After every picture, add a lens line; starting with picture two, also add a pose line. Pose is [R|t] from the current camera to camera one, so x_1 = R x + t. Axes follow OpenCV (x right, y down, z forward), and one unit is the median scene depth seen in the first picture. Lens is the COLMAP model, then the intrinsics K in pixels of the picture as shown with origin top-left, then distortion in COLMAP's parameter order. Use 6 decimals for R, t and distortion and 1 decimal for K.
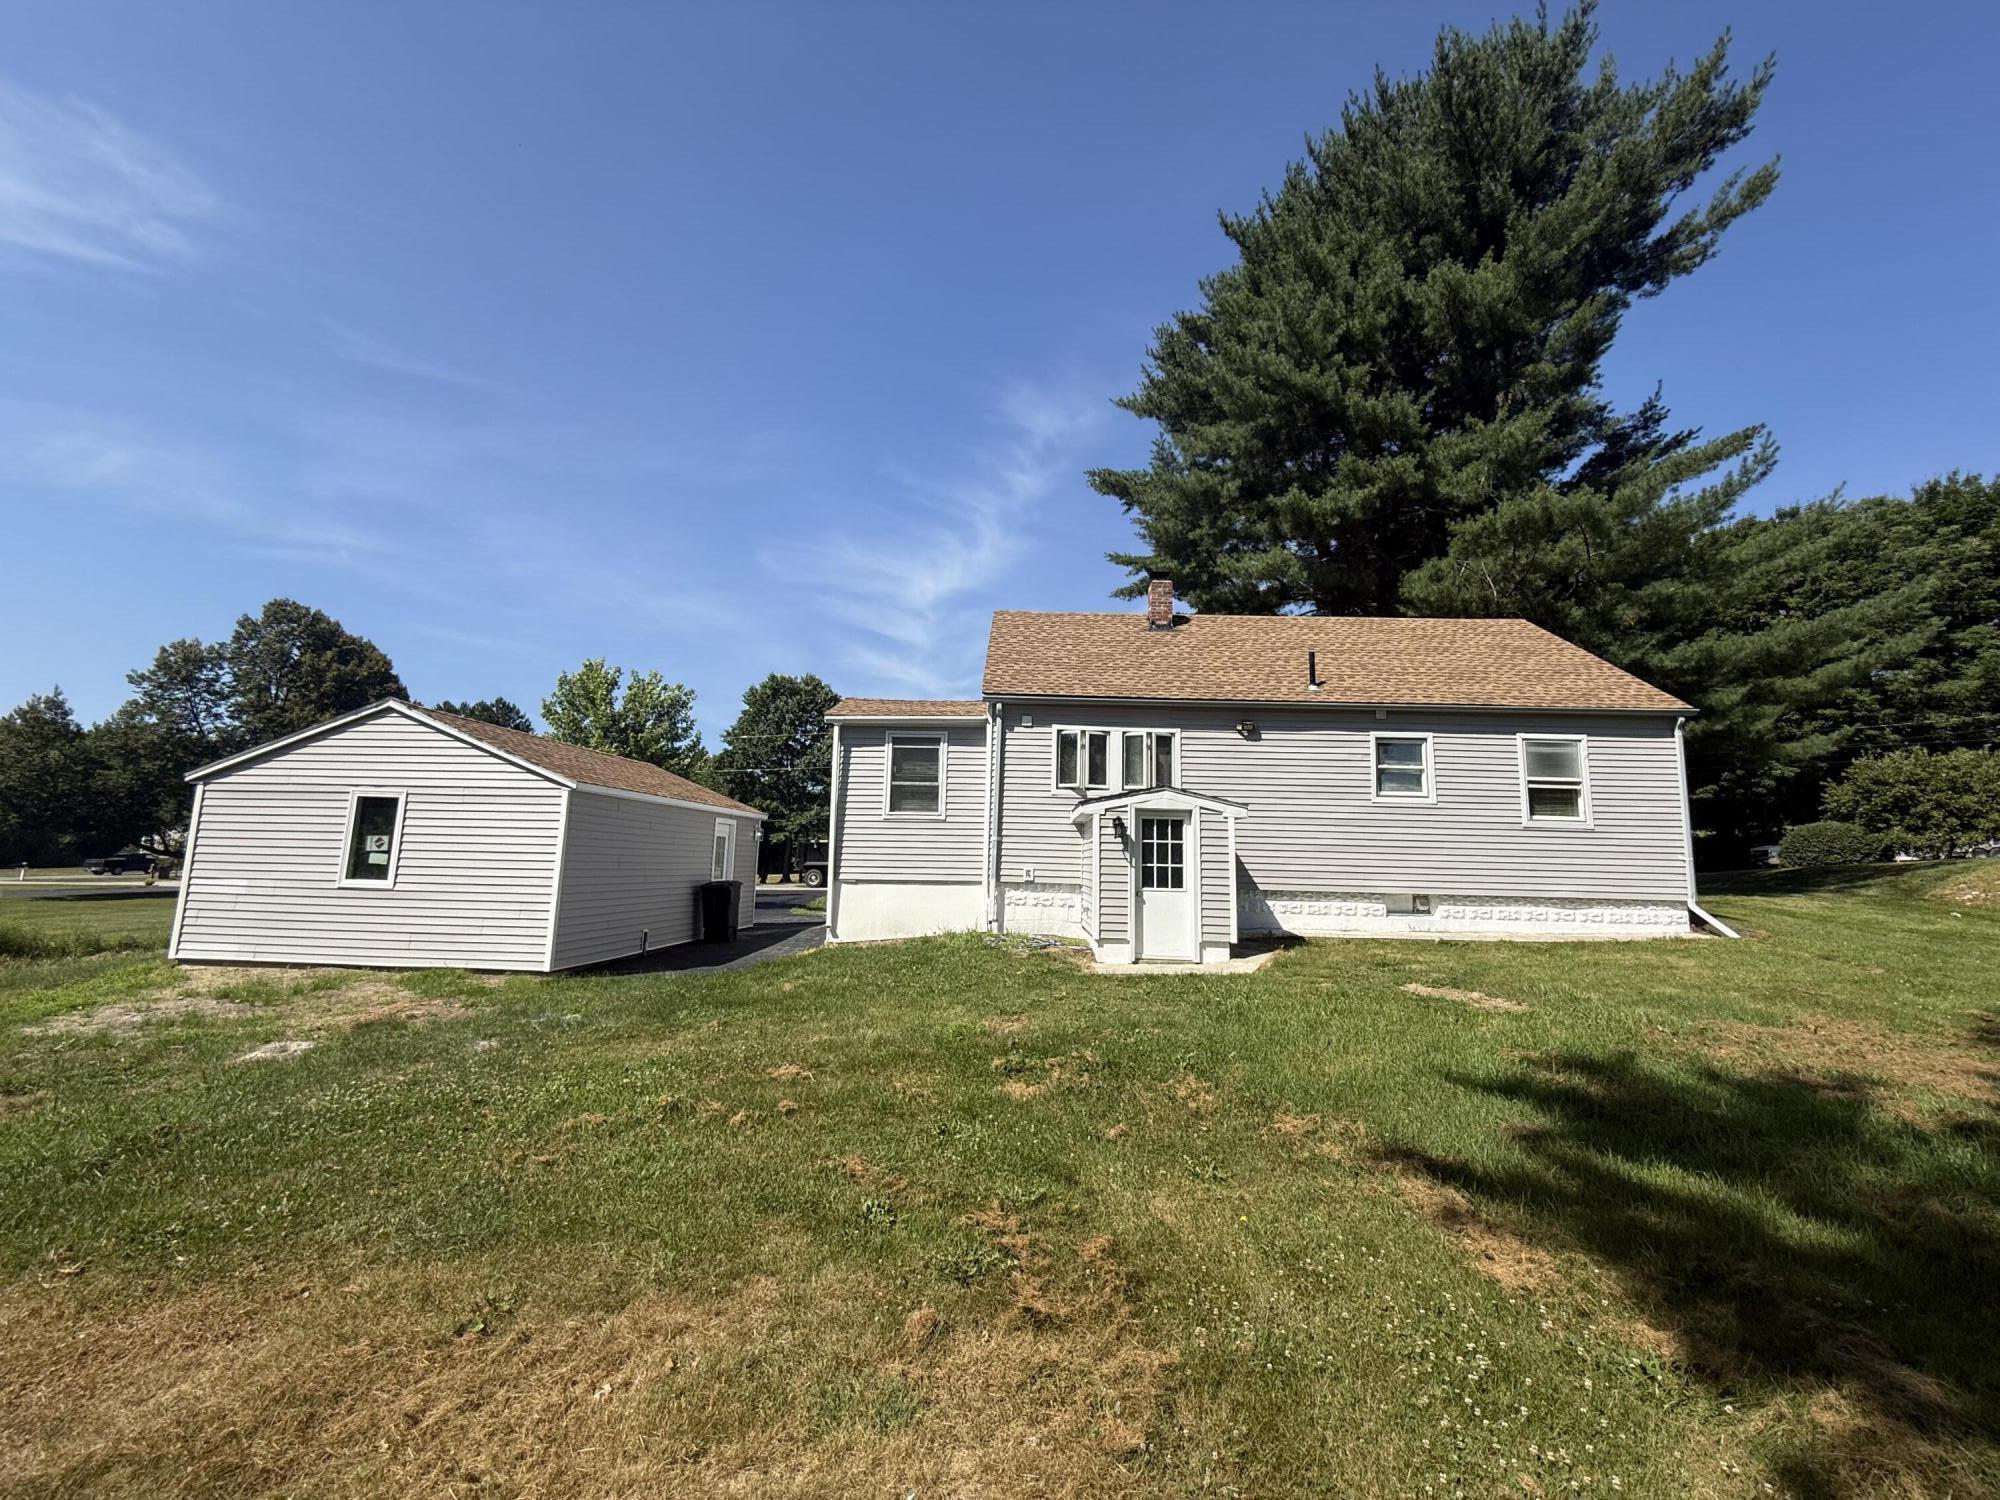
lens RADIAL K [[801.1, 0, 1009.1], [0, 801.1, 749.5], [0, 0, 1]] dist [0.000386, -0.000466]
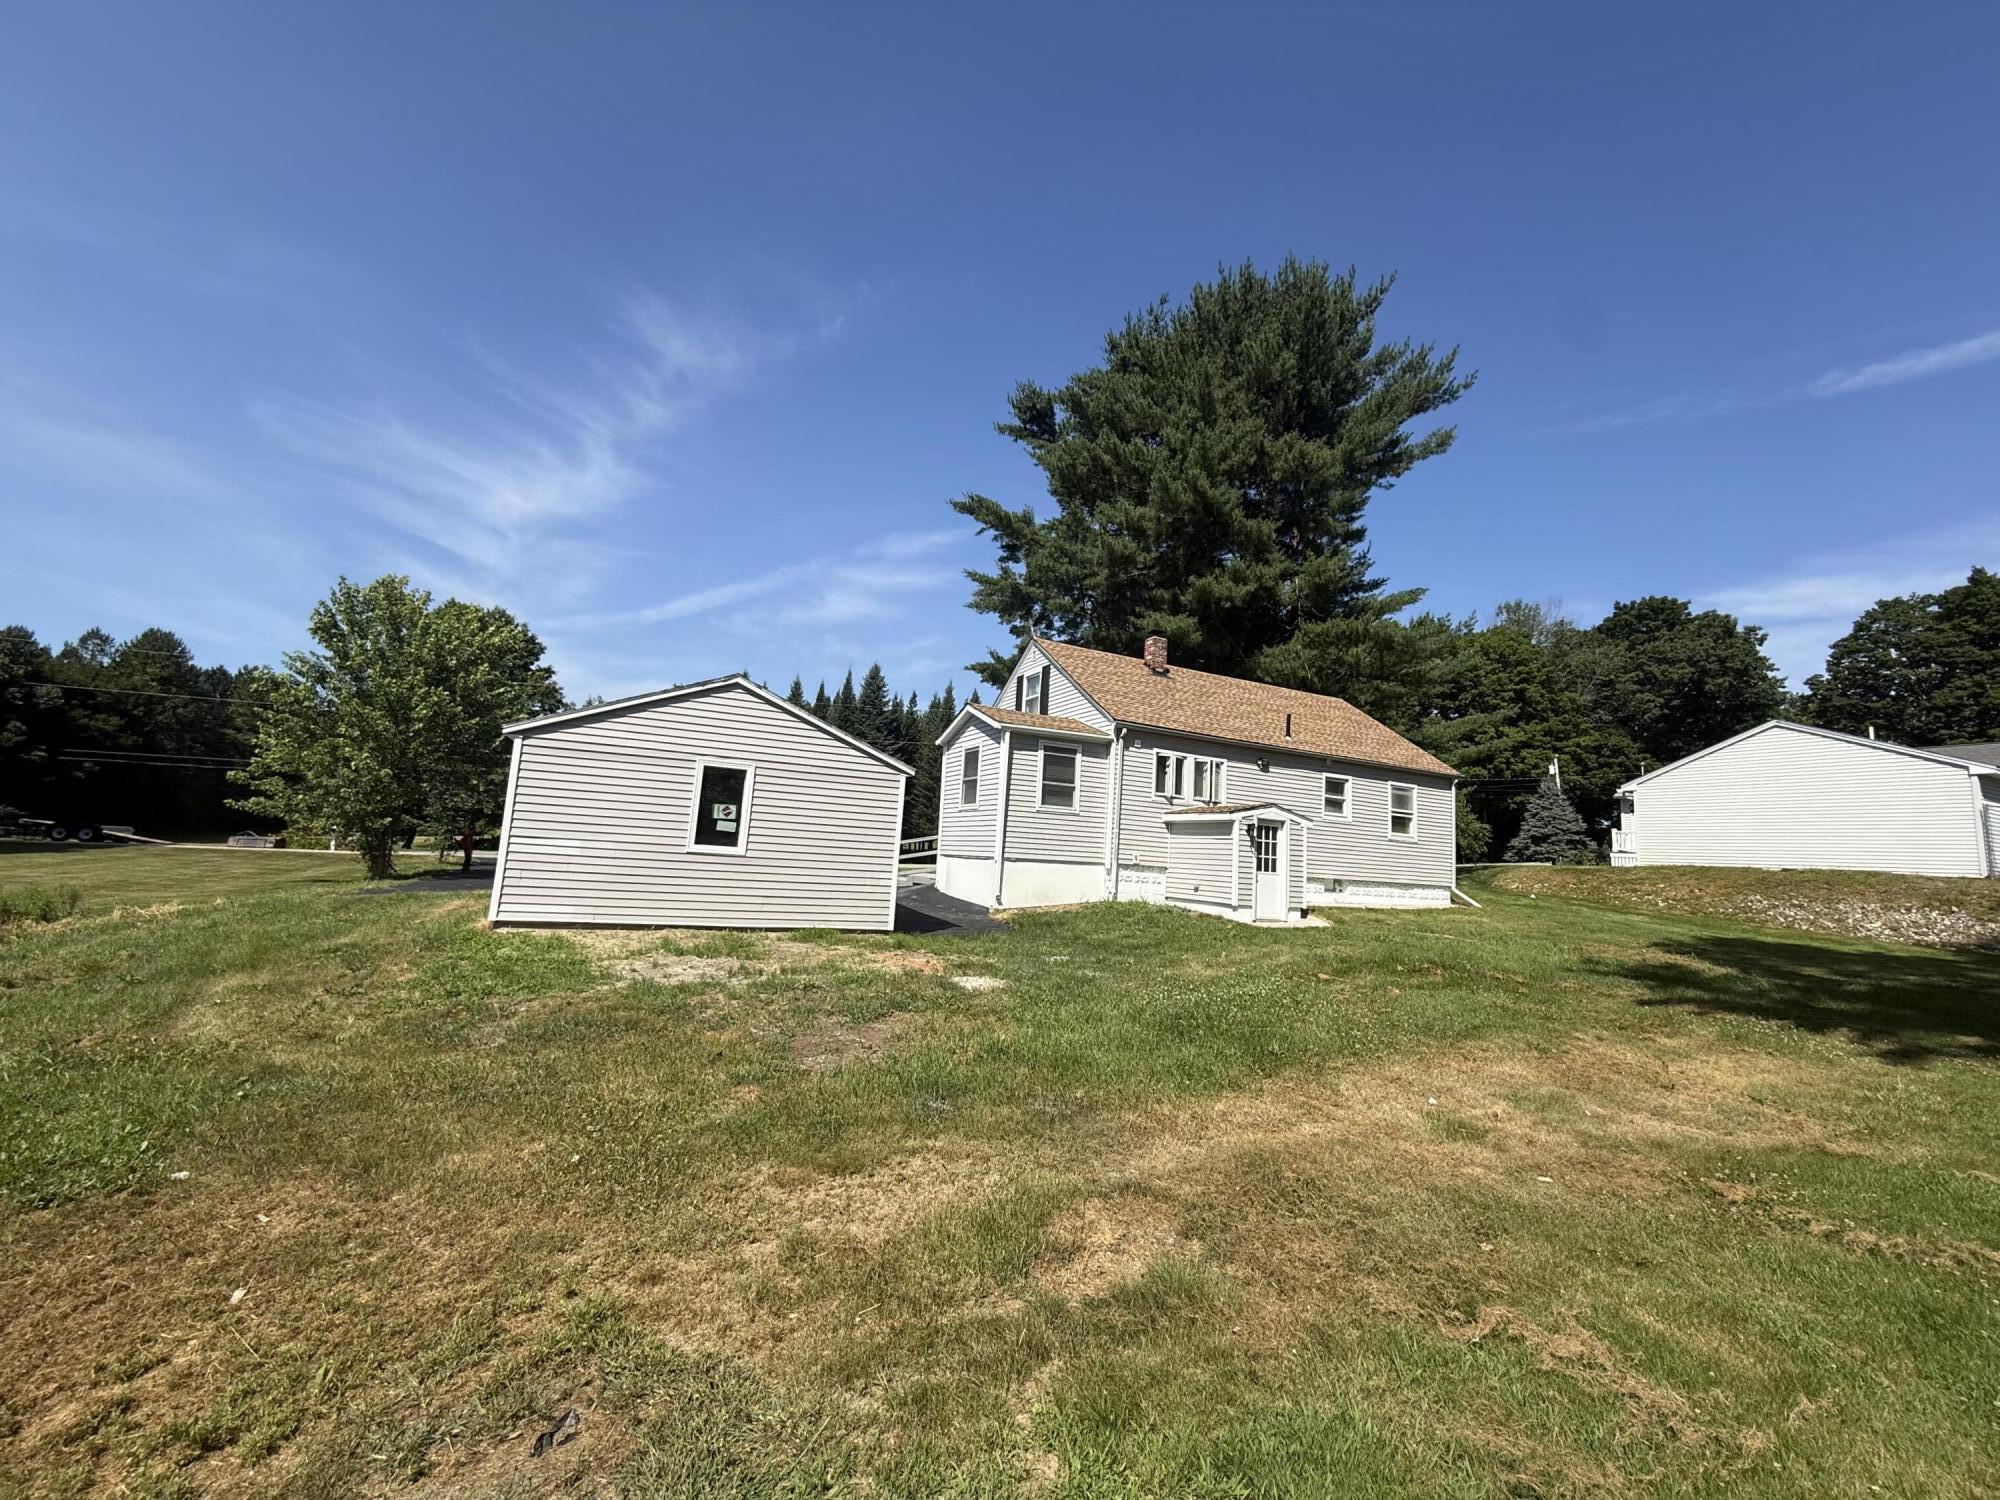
lens RADIAL K [[801.1, 0, 1009.1], [0, 801.1, 749.5], [0, 0, 1]] dist [0.000386, -0.000466]
pose [[0.885772, 0.093754, 0.454554, -0.785605], [-0.105714, 0.994396, 0.000902, -0.004199], [-0.451922, -0.048852, 0.890719, -0.087680]]
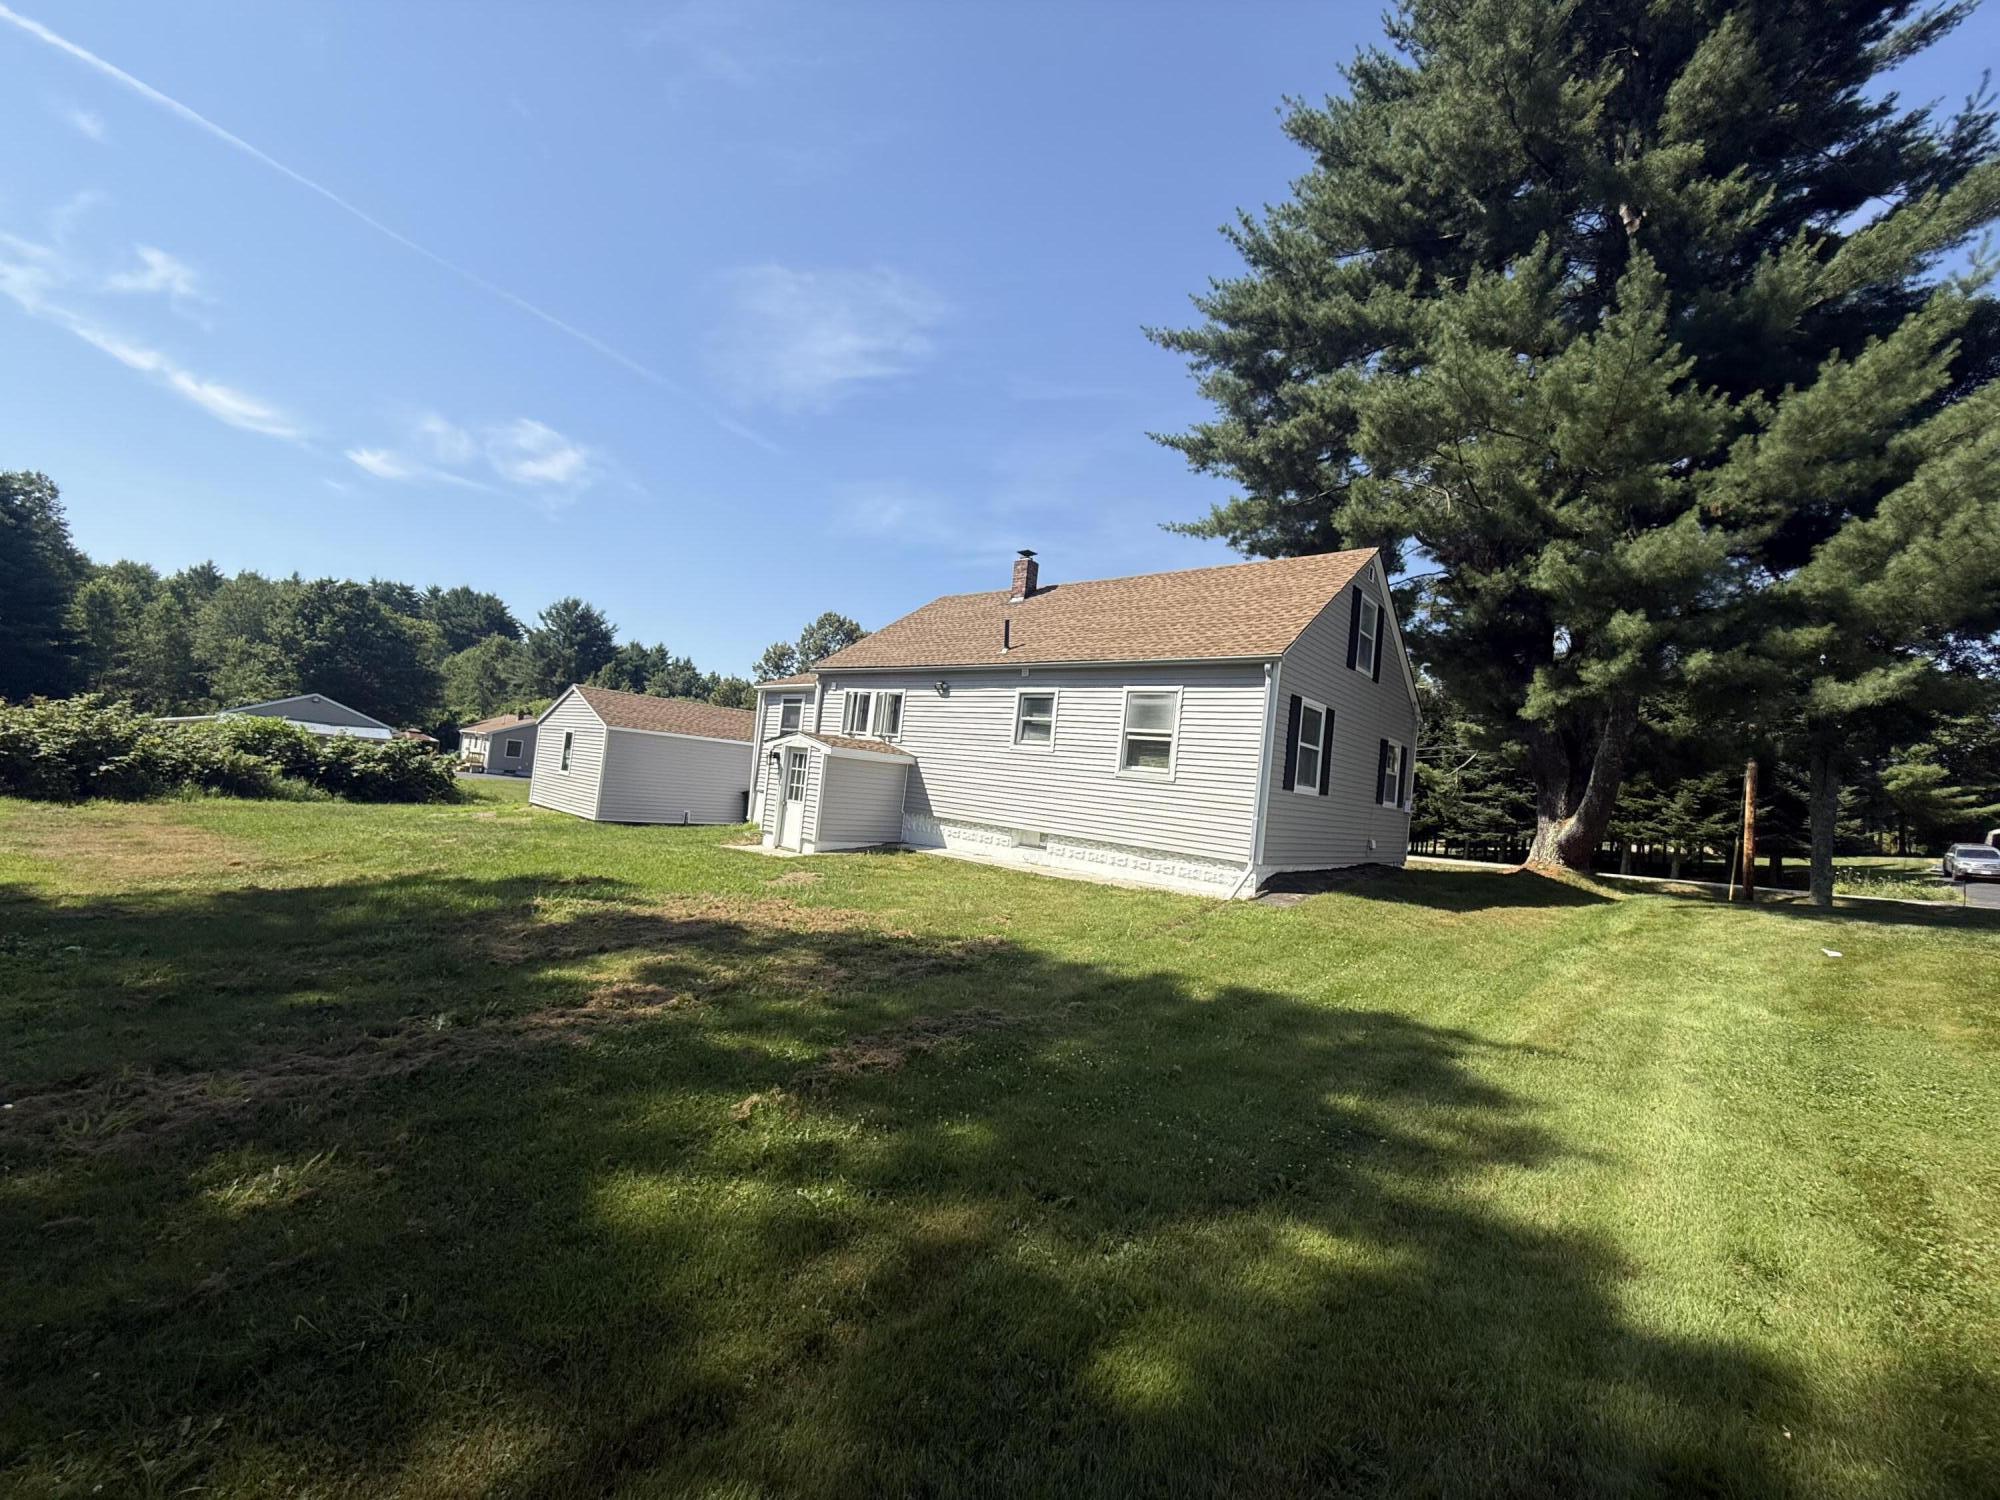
lens RADIAL K [[801.1, 0, 1009.1], [0, 801.1, 749.5], [0, 0, 1]] dist [0.000386, -0.000466]
pose [[0.768128, 0.025744, -0.639779, 1.190873], [0.008406, 0.998700, 0.050279, 0.008232], [0.640242, -0.043999, 0.766912, 0.113168]]
